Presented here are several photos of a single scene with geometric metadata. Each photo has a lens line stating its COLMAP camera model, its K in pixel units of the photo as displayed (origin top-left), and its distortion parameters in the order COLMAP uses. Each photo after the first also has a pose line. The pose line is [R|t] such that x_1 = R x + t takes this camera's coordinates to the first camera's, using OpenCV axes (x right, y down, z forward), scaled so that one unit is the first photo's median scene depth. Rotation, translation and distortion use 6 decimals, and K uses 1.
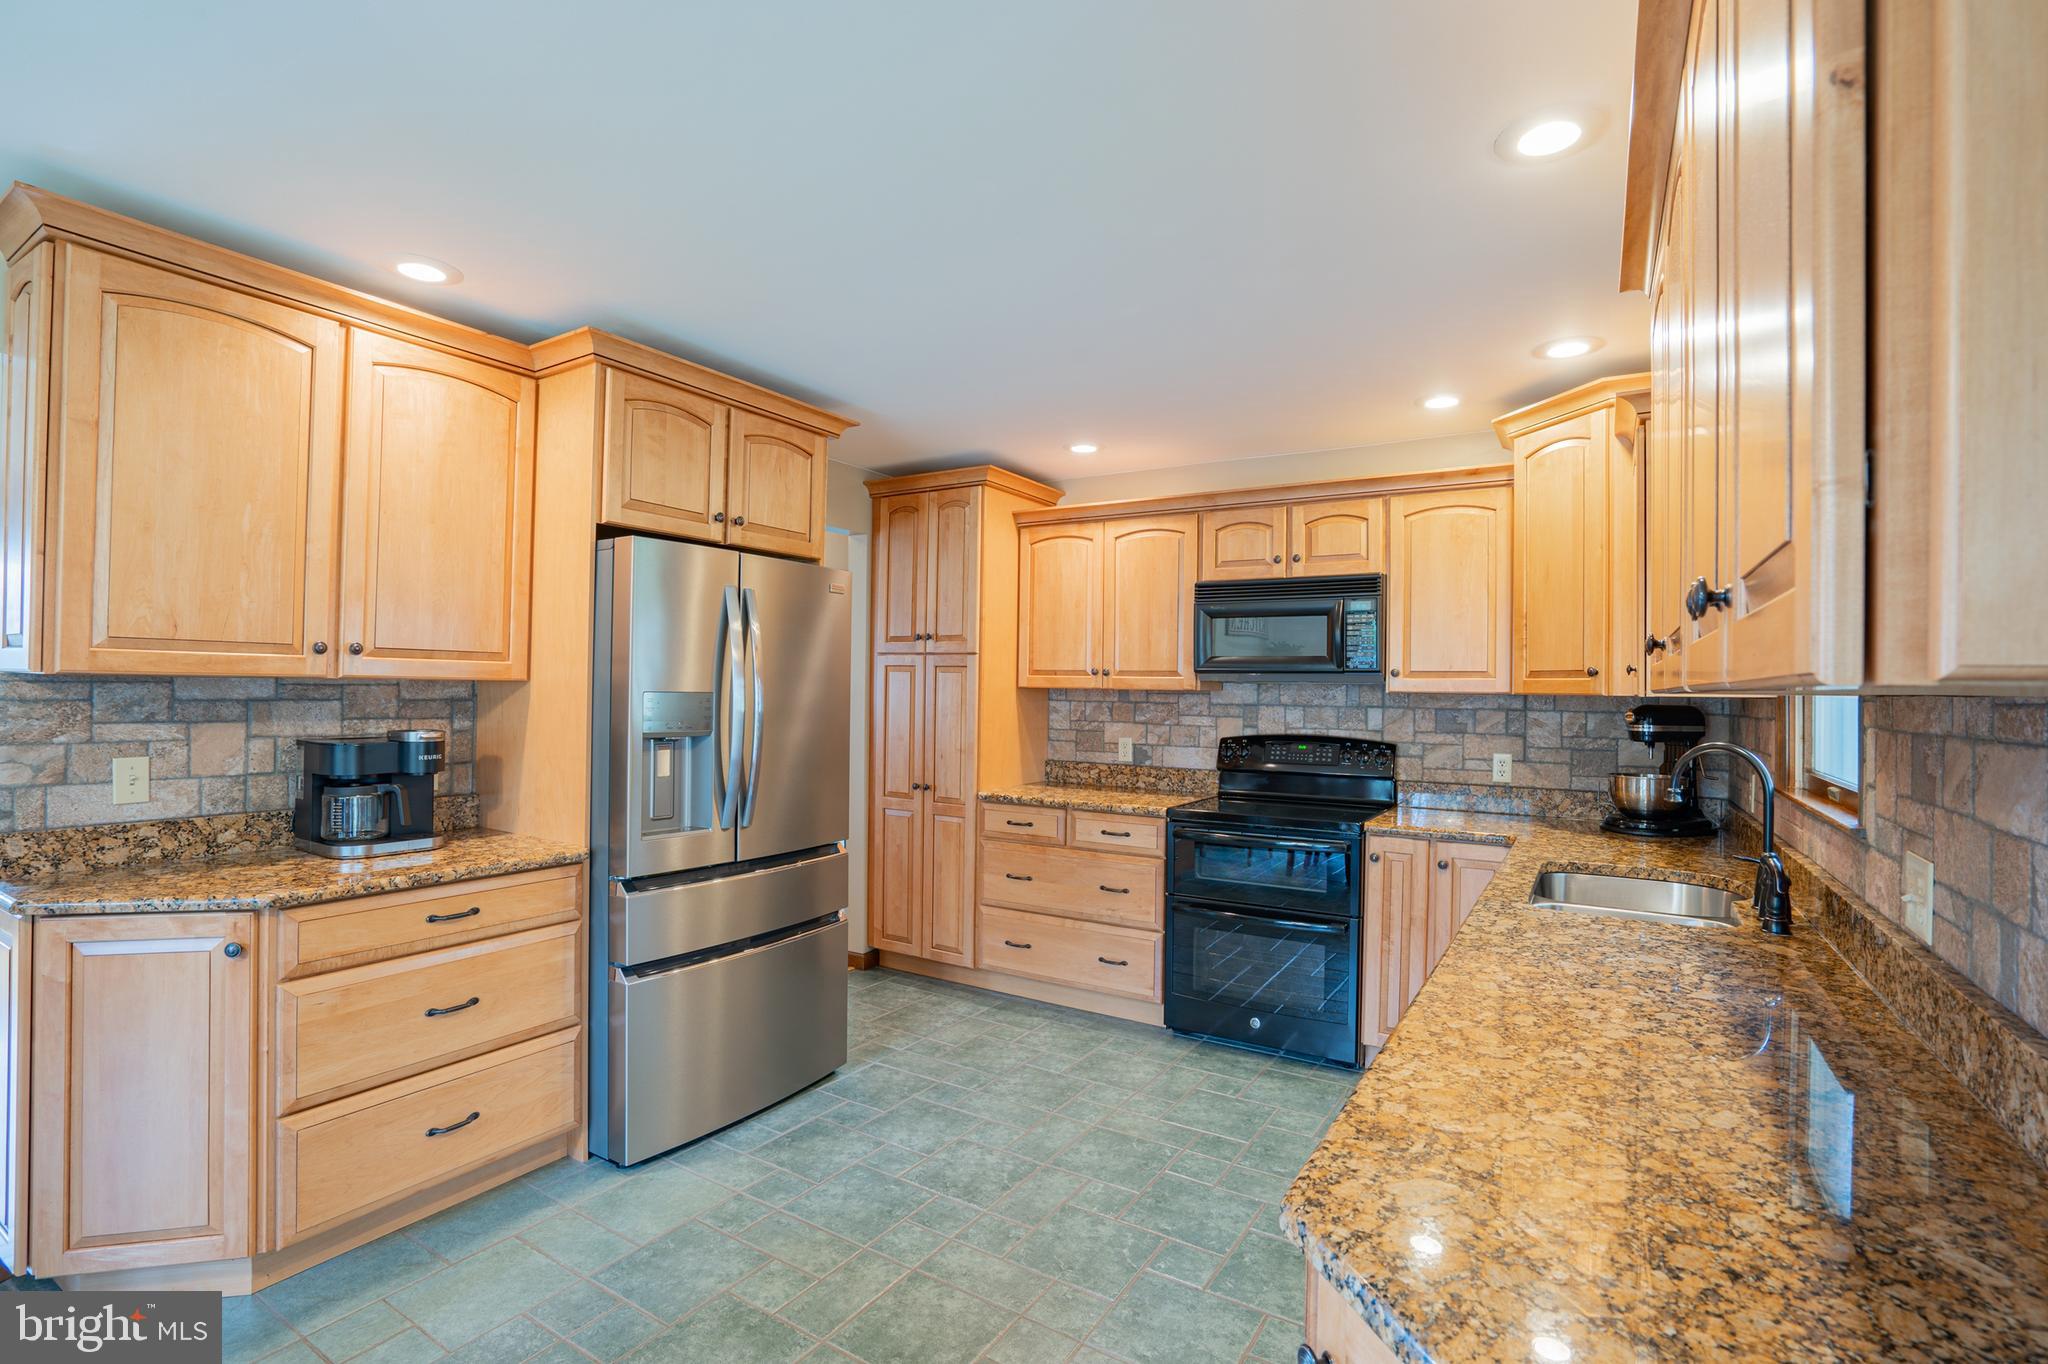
lens RADIAL K [[943.9, 0, 1038.3], [0, 943.9, 687.1], [0, 0, 1]] dist [-0.020818, 0.003120]
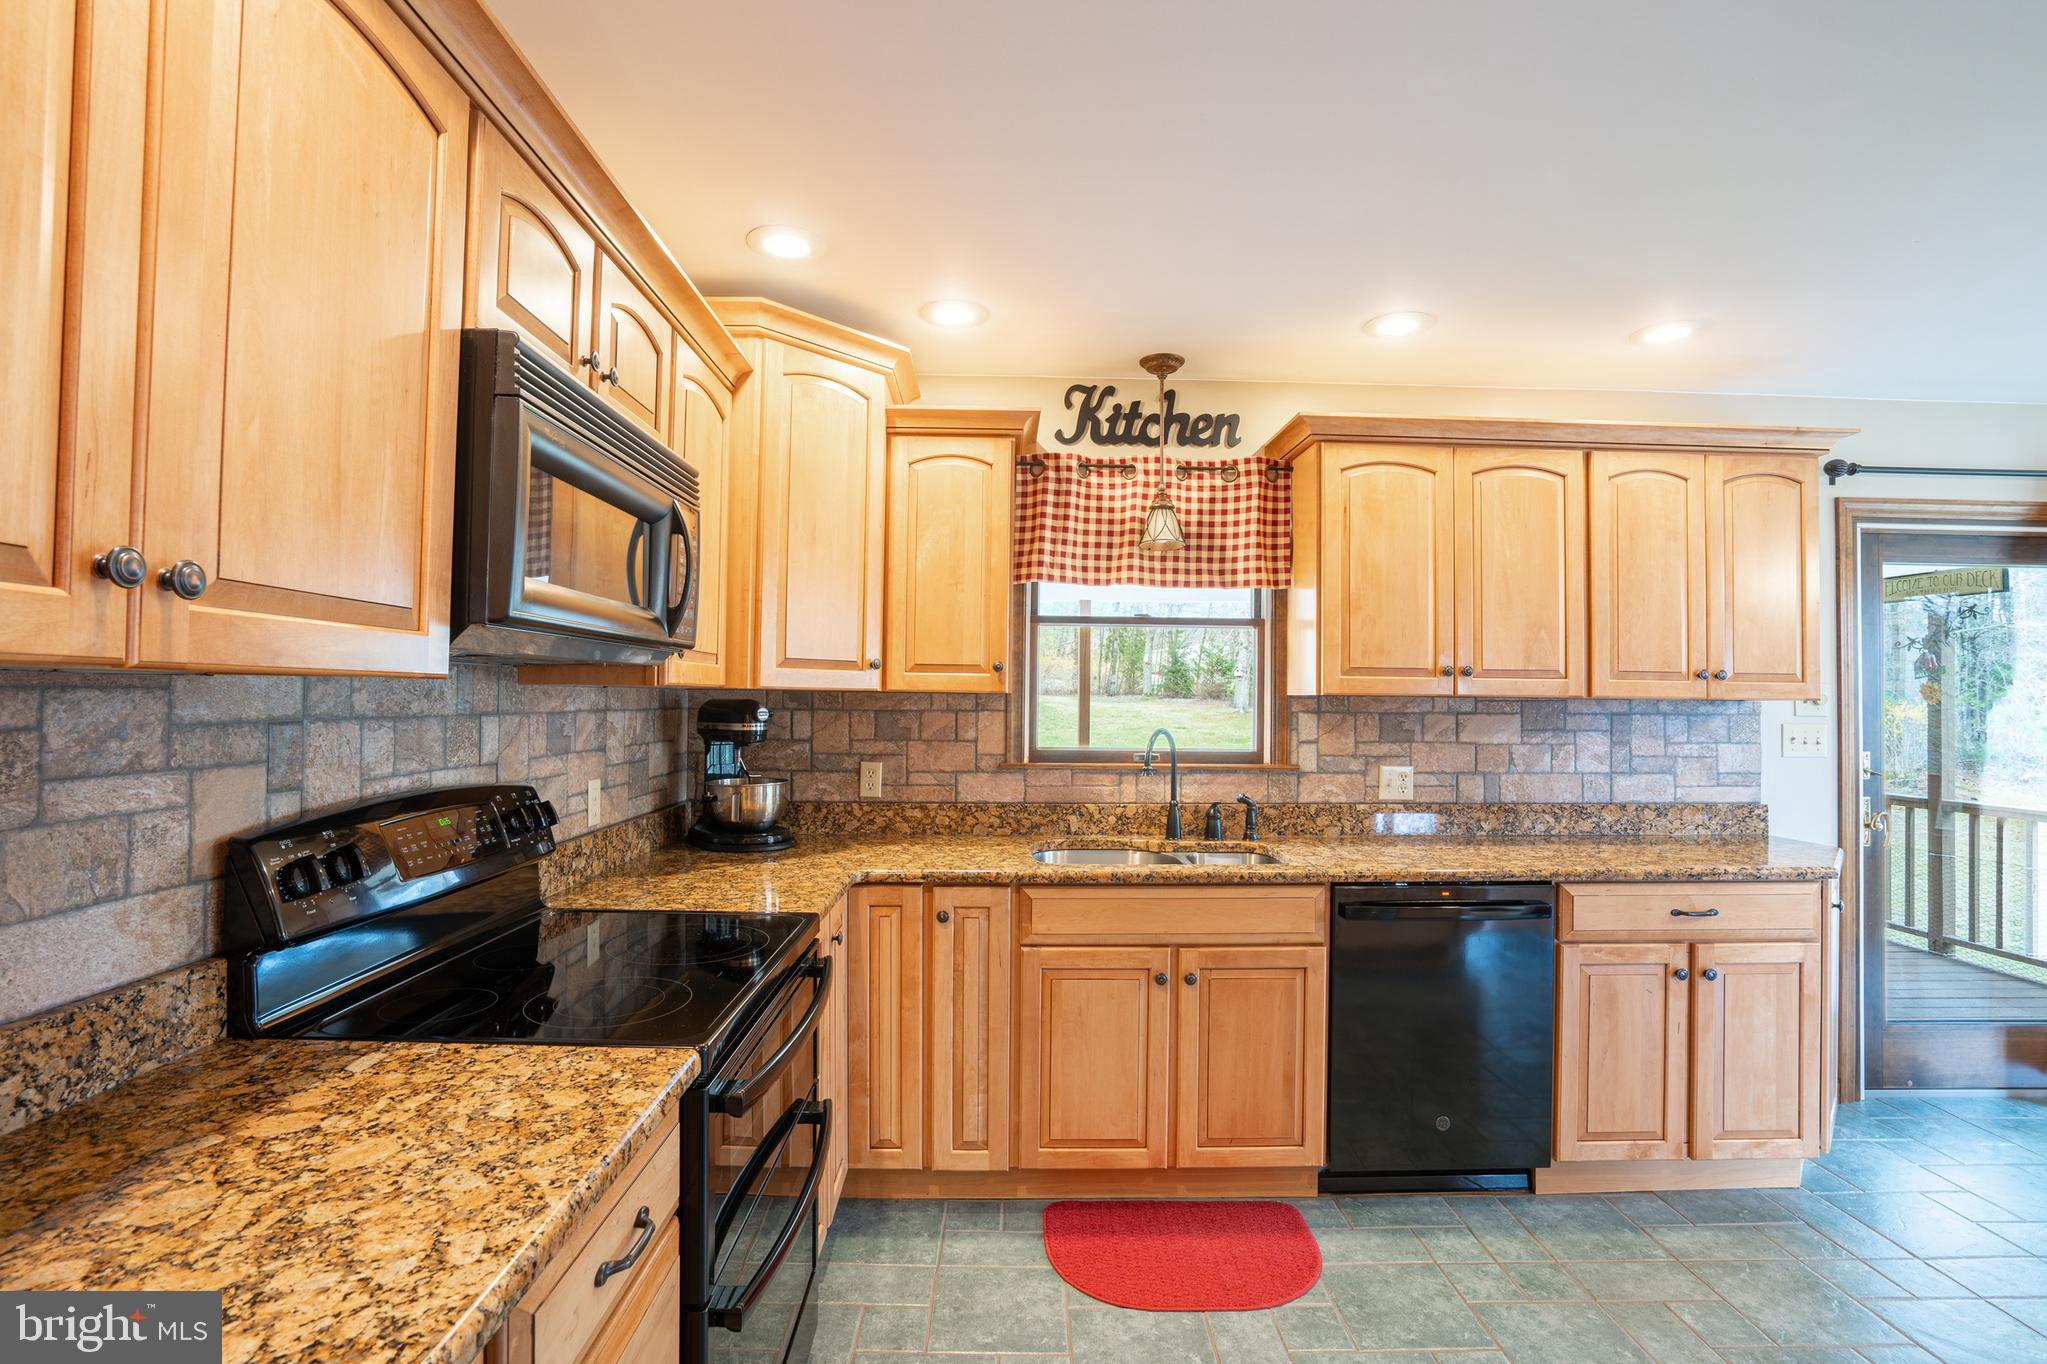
lens RADIAL K [[943.5, 0, 1031.1], [0, 943.5, 682.5], [0, 0, 1]] dist [-0.020818, 0.003120]
pose [[-0.539517, -0.003993, 0.841965, -0.185001], [-0.019773, 0.999773, -0.007929, 0.003591], [-0.841742, -0.020926, -0.539474, 1.023316]]
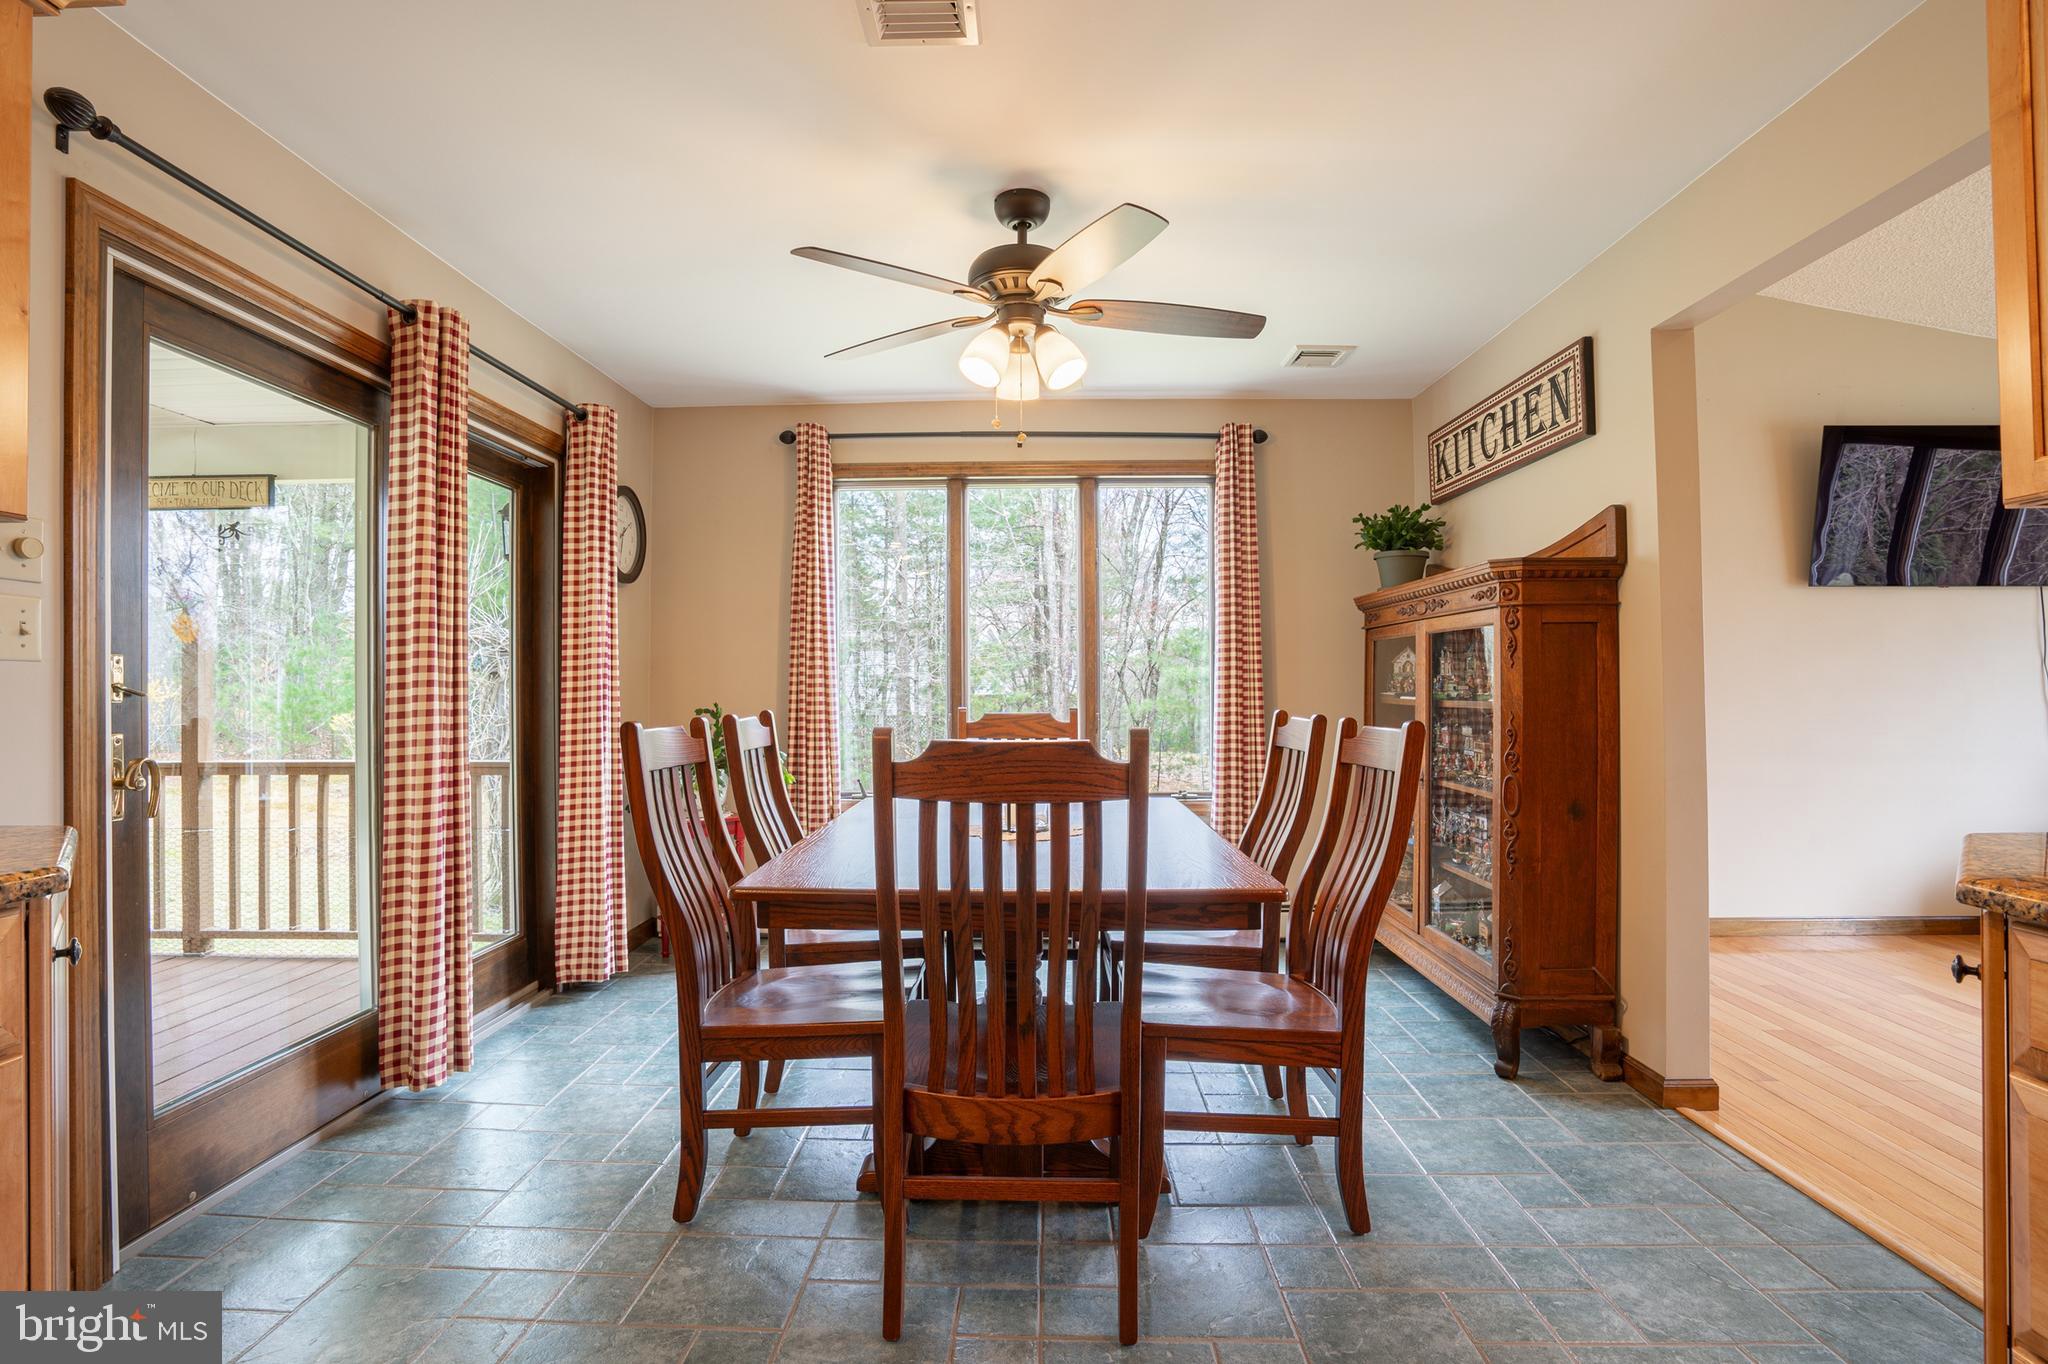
lens RADIAL K [[943.9, 0, 986.1], [0, 943.9, 679.6], [0, 0, 1]] dist [-0.020818, 0.003120]
pose [[-0.877868, -0.009250, -0.478813, -0.050814], [0.001743, 0.999745, -0.022508, 0.067626], [0.478899, -0.020593, -0.877628, 0.572602]]
